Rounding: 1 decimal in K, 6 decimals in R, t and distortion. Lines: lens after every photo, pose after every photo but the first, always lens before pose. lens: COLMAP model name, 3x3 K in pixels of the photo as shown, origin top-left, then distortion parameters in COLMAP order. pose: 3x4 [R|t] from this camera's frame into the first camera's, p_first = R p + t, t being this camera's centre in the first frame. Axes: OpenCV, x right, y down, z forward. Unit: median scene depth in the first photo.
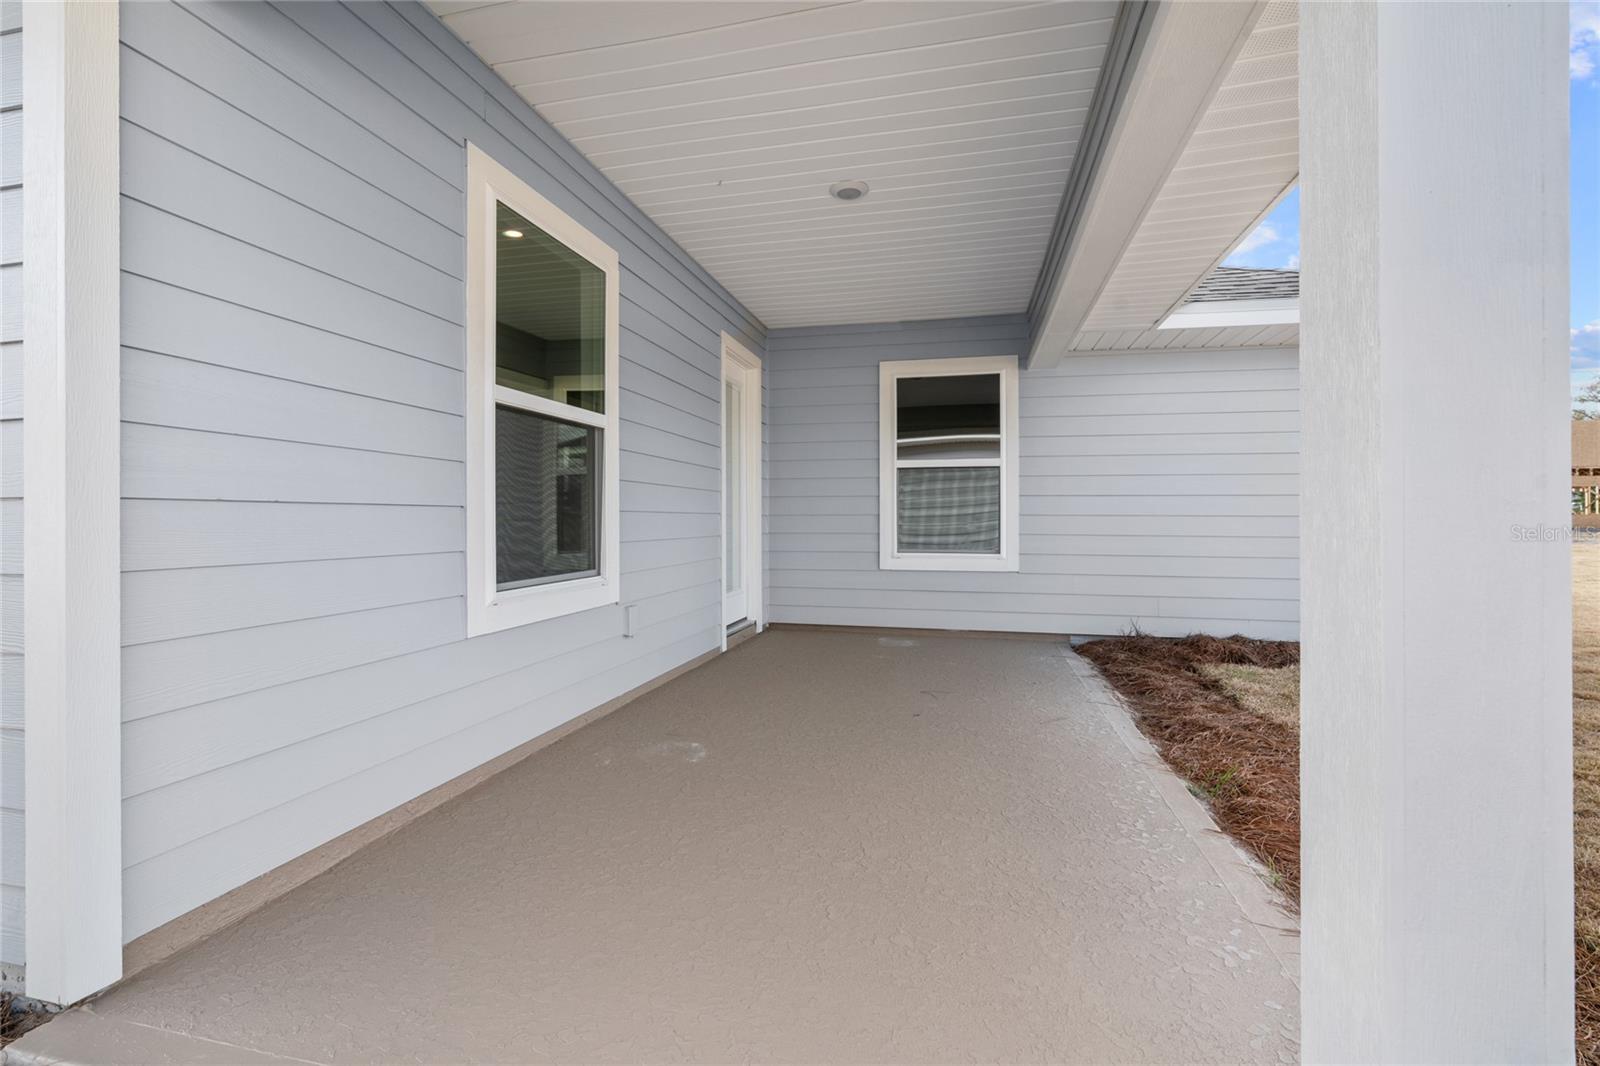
lens RADIAL K [[723.4, 0, 795.3], [0, 723.4, 528.6], [0, 0, 1]] dist [0.001400, 0.000173]
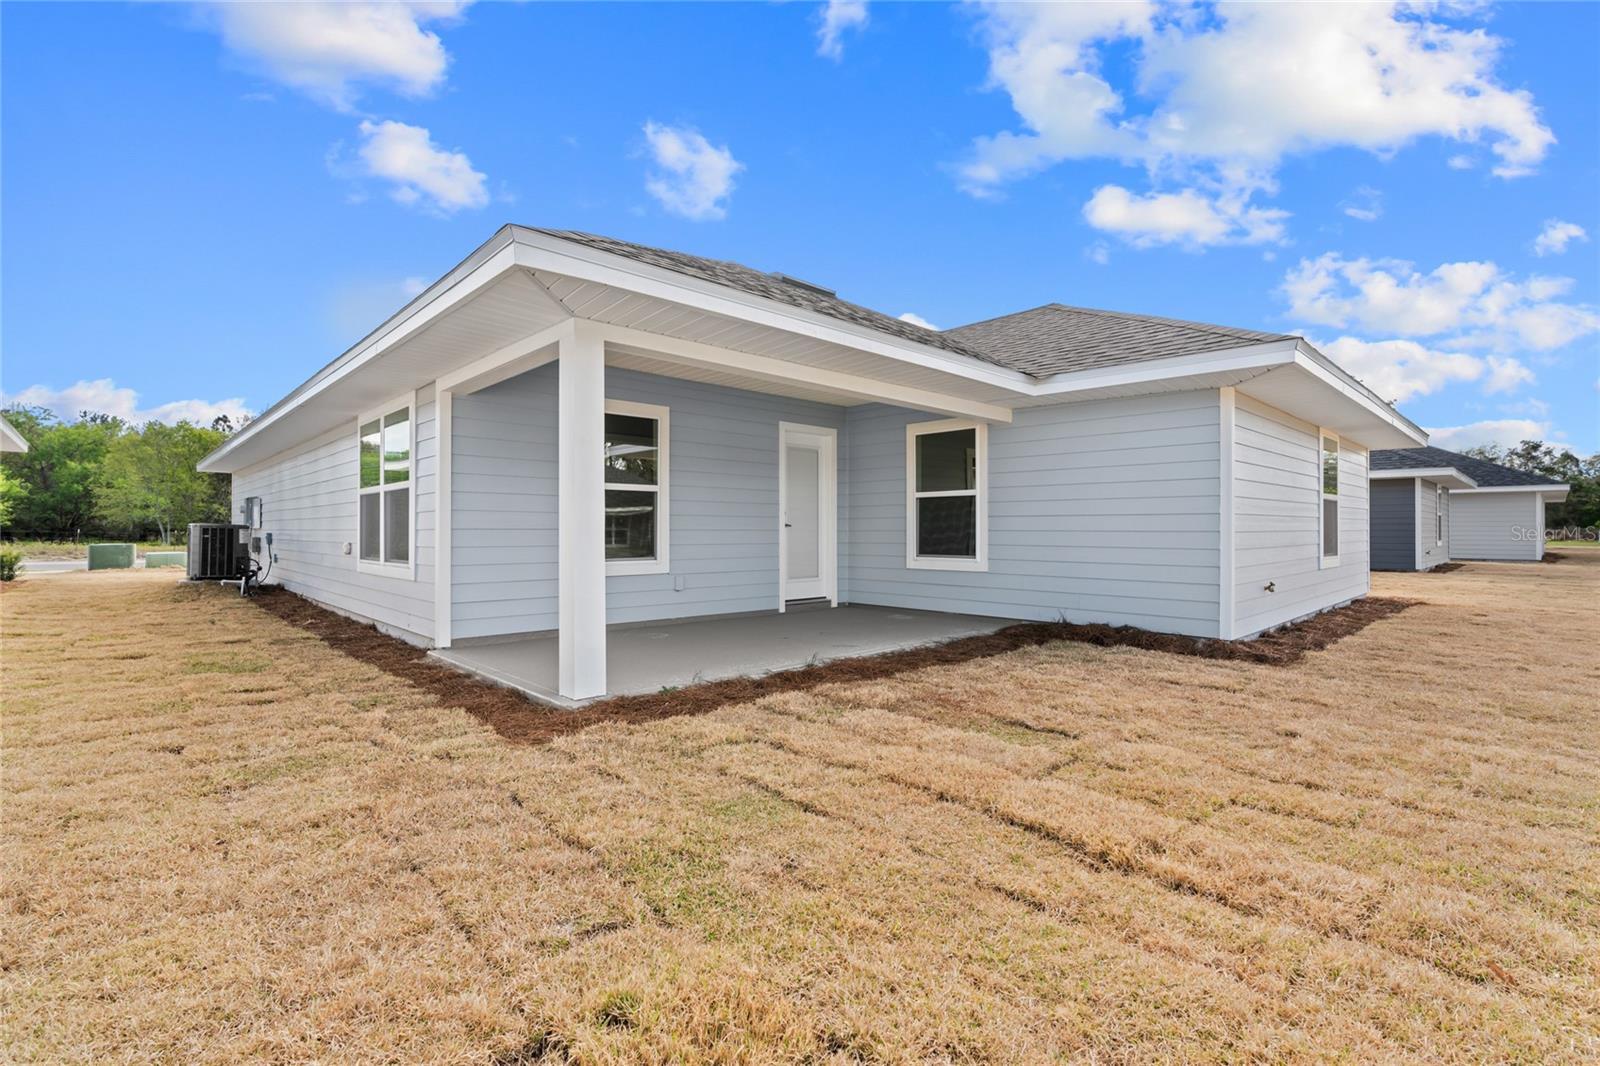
lens RADIAL K [[723.4, 0, 798.1], [0, 723.4, 530.2], [0, 0, 1]] dist [0.001400, 0.000173]
pose [[0.845602, -0.001099, -0.533812, 0.738483], [-0.006461, 0.999904, -0.012293, -0.000260], [0.533774, 0.013844, 0.845514, -0.355890]]
